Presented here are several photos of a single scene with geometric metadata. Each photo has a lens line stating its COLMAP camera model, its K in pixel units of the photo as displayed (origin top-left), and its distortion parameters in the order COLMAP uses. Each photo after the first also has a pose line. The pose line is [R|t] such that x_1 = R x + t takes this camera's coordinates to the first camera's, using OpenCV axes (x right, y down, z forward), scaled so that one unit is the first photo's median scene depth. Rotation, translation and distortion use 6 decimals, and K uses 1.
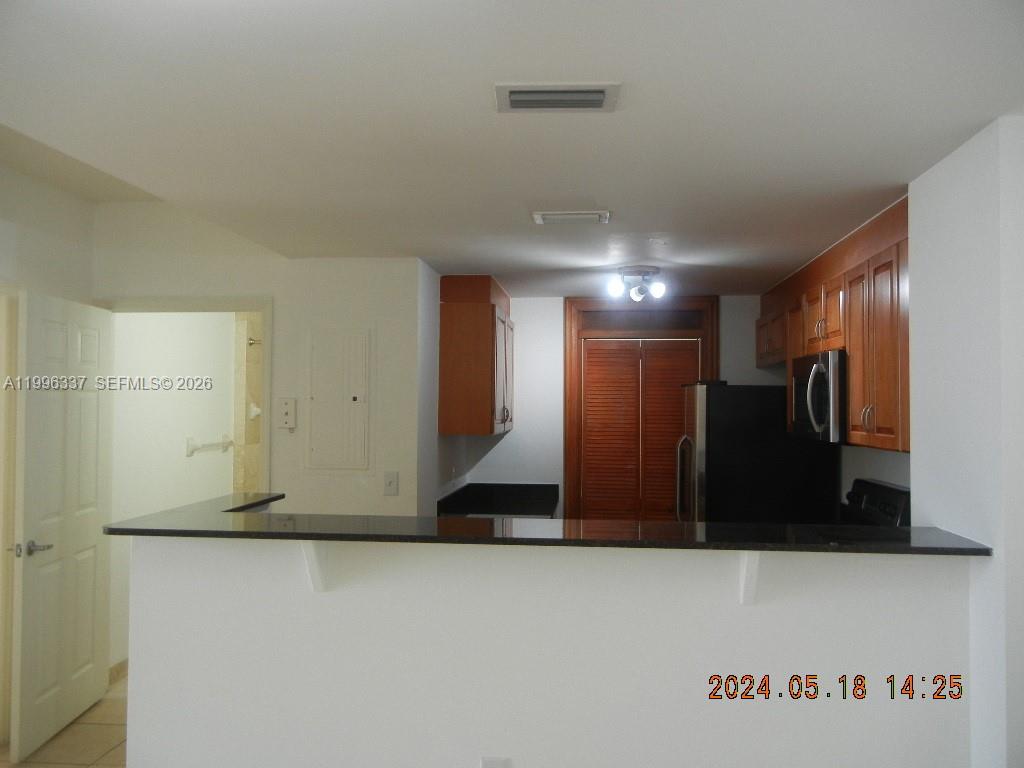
lens RADIAL K [[895.1, 0, 507.2], [0, 895.1, 383.4], [0, 0, 1]] dist [0.001913, 0.013433]
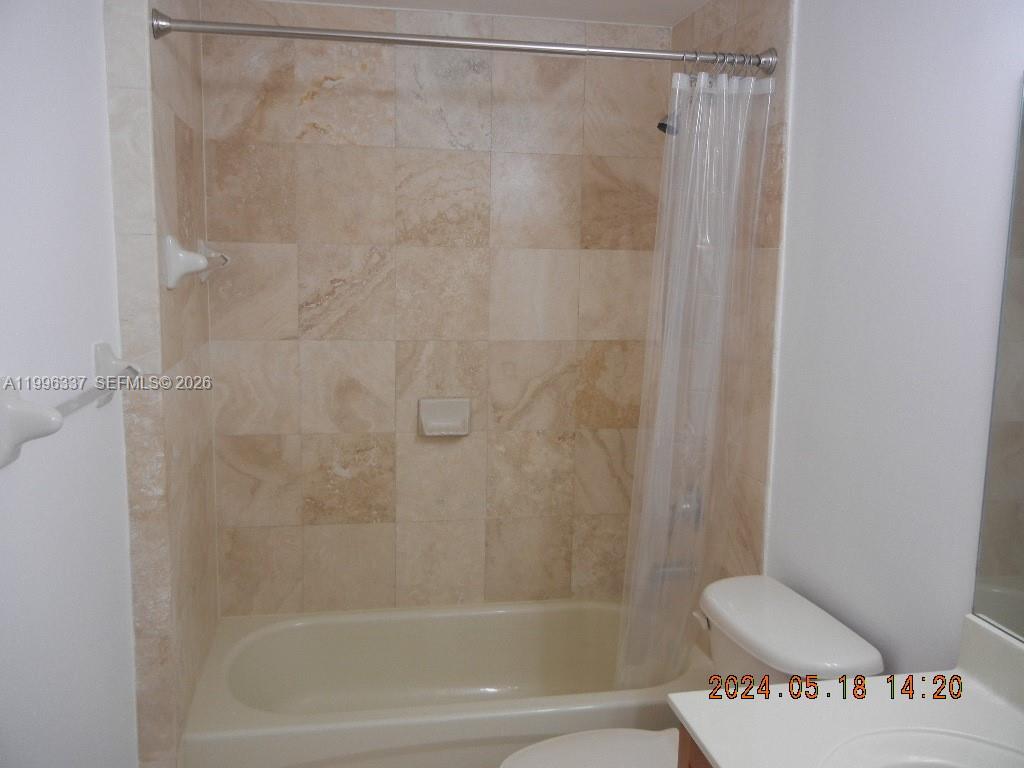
lens RADIAL K [[895.1, 0, 512.1], [0, 895.1, 386.6], [0, 0, 1]] dist [0.001913, 0.013433]
pose [[0.960447, -0.026188, 0.277228, -0.295176], [-0.021622, 0.985549, 0.168005, 0.021760], [-0.277621, -0.167354, 0.946002, 0.759880]]
